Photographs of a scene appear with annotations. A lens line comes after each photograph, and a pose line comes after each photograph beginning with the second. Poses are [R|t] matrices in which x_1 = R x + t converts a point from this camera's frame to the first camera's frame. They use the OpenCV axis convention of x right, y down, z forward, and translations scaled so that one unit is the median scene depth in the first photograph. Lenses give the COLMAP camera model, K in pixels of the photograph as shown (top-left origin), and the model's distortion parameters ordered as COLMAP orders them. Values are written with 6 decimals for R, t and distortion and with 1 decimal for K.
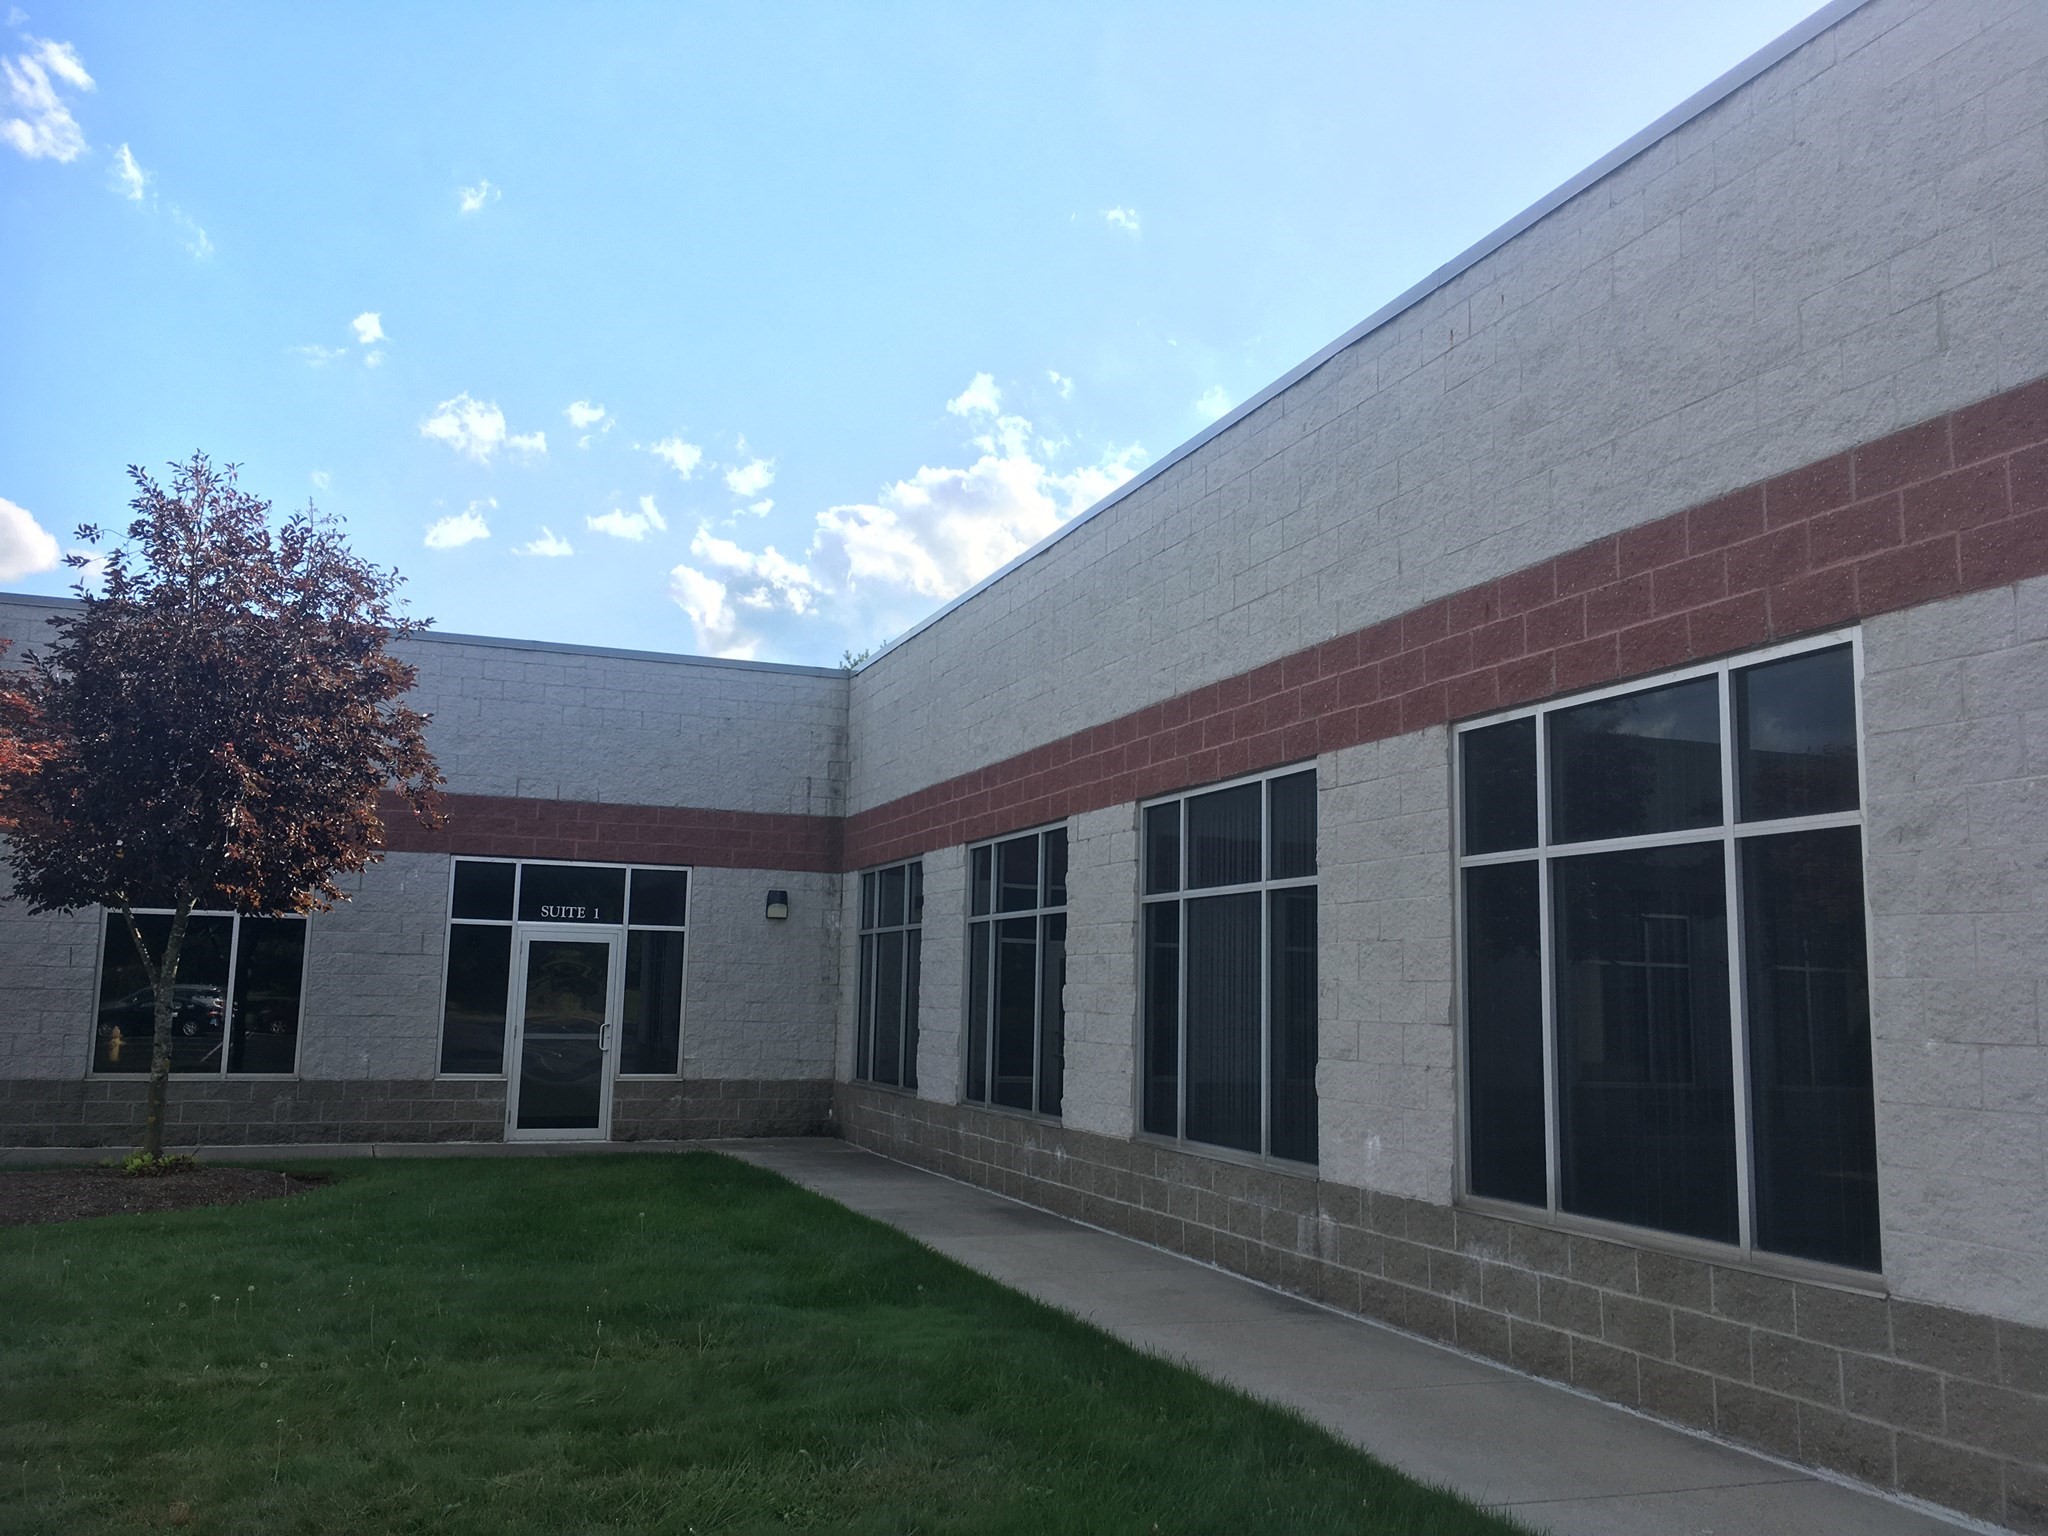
lens RADIAL K [[1743.7, 0, 1022.3], [0, 1743.7, 759.9], [0, 0, 1]] dist [0.079750, -0.108749]
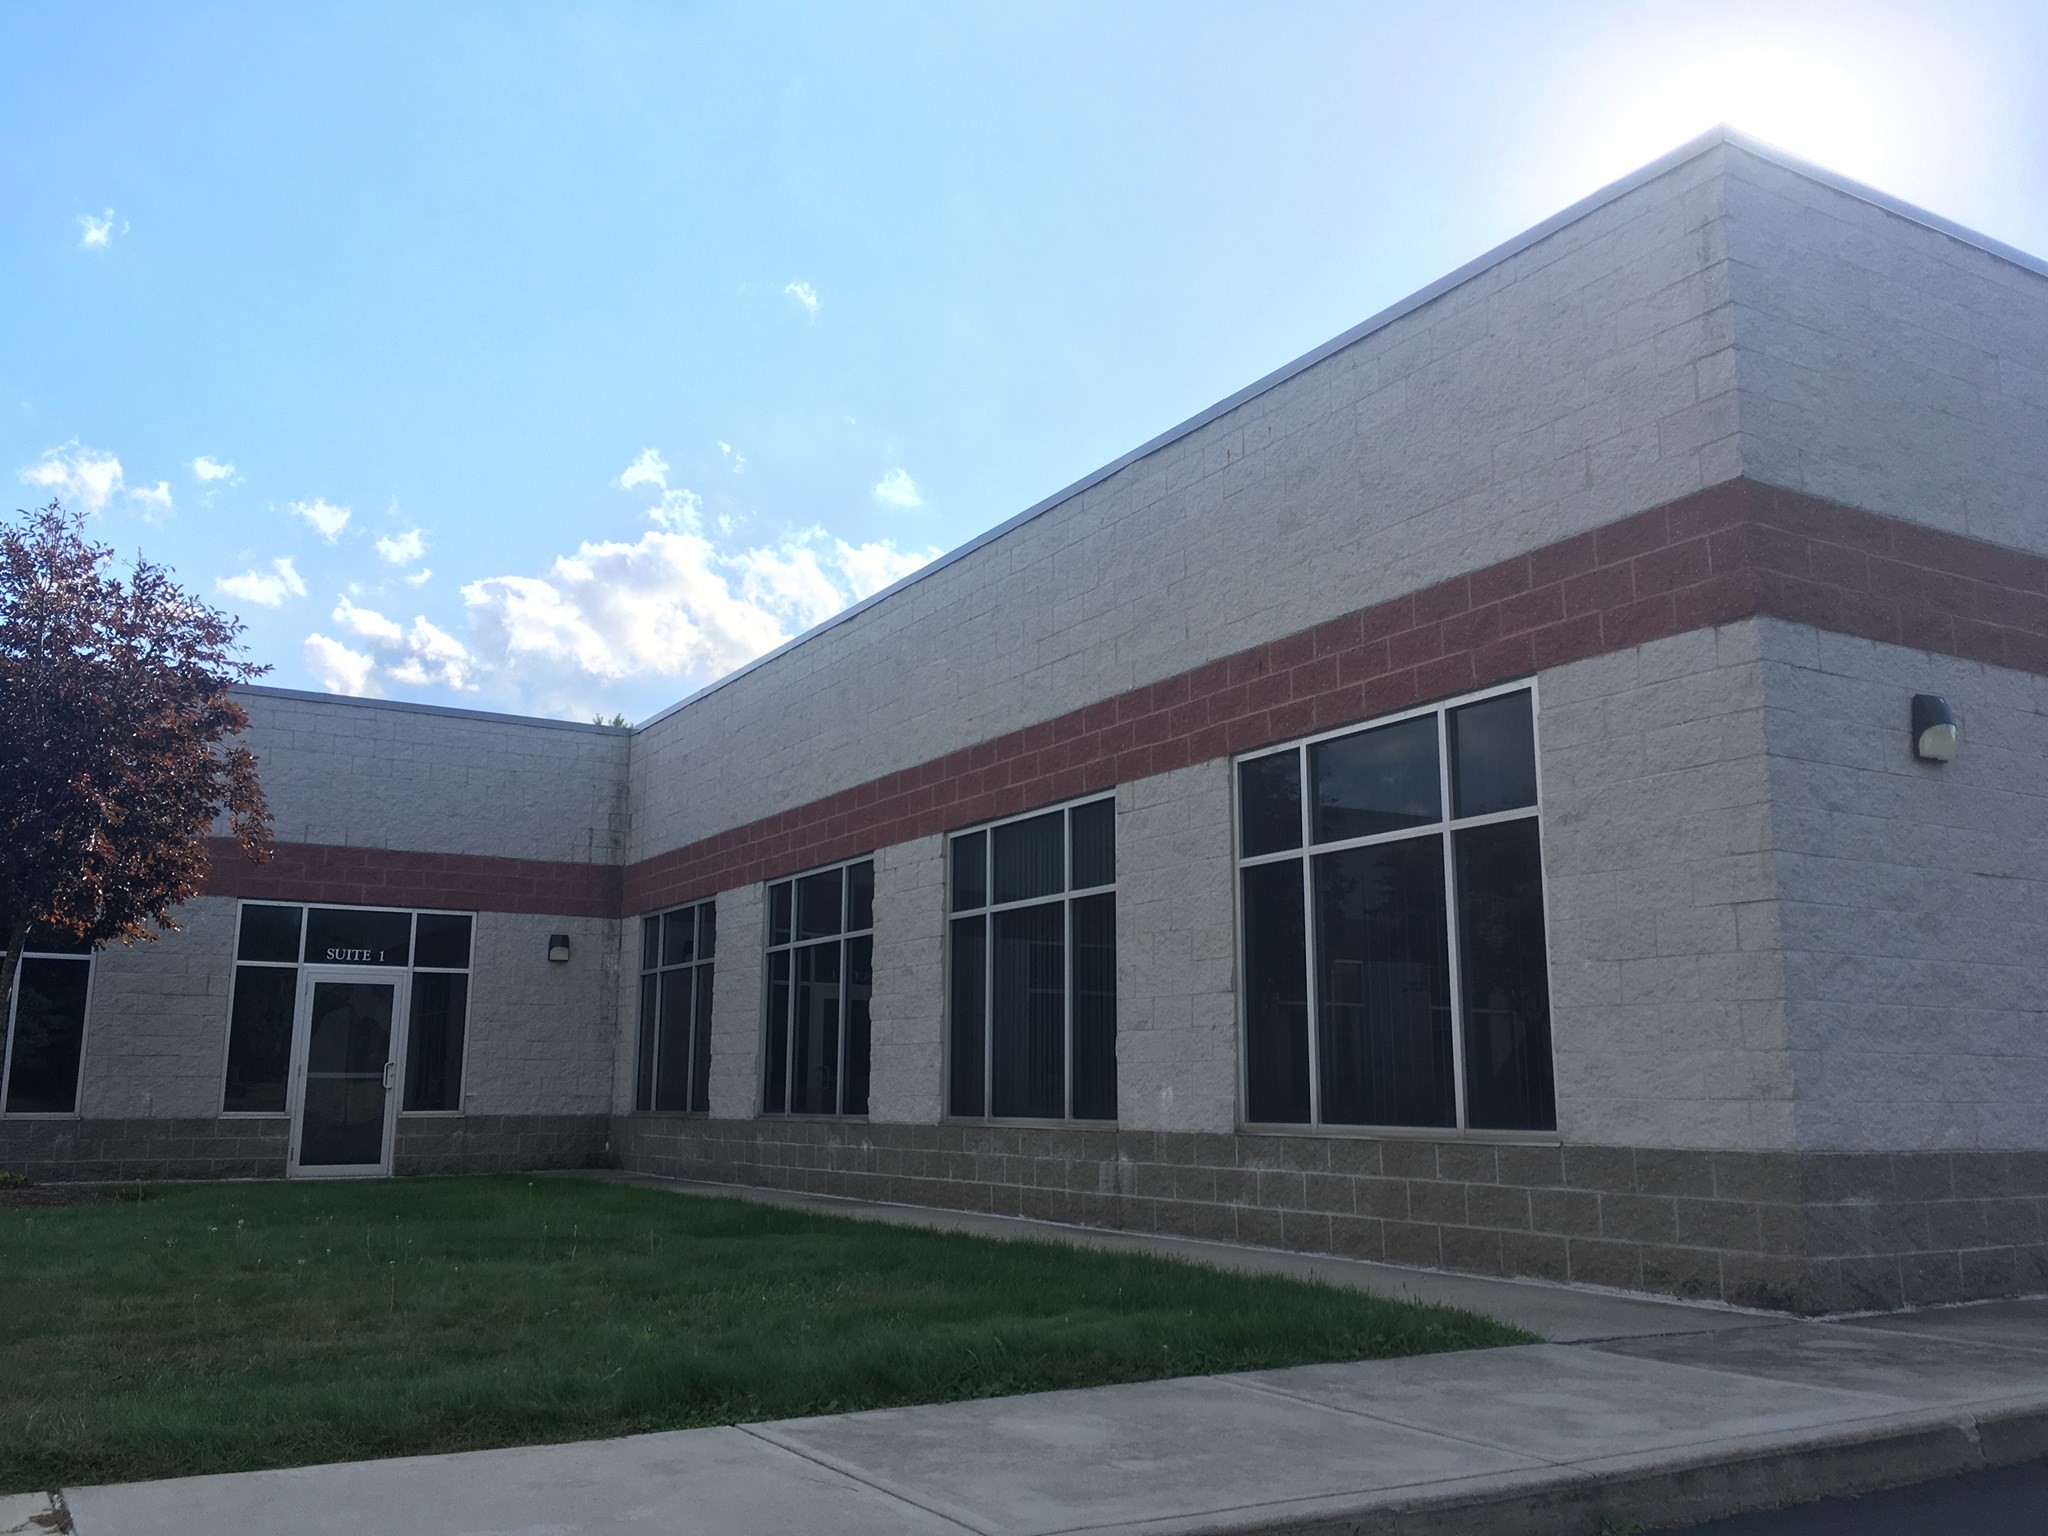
lens RADIAL K [[1743.7, 0, 1021.1], [0, 1743.7, 754.1], [0, 0, 1]] dist [0.079750, -0.108749]
pose [[0.983598, 0.016735, 0.179599, -0.125160], [-0.007244, 0.998548, -0.053372, 0.043954], [-0.180231, 0.051196, 0.982291, -0.207805]]
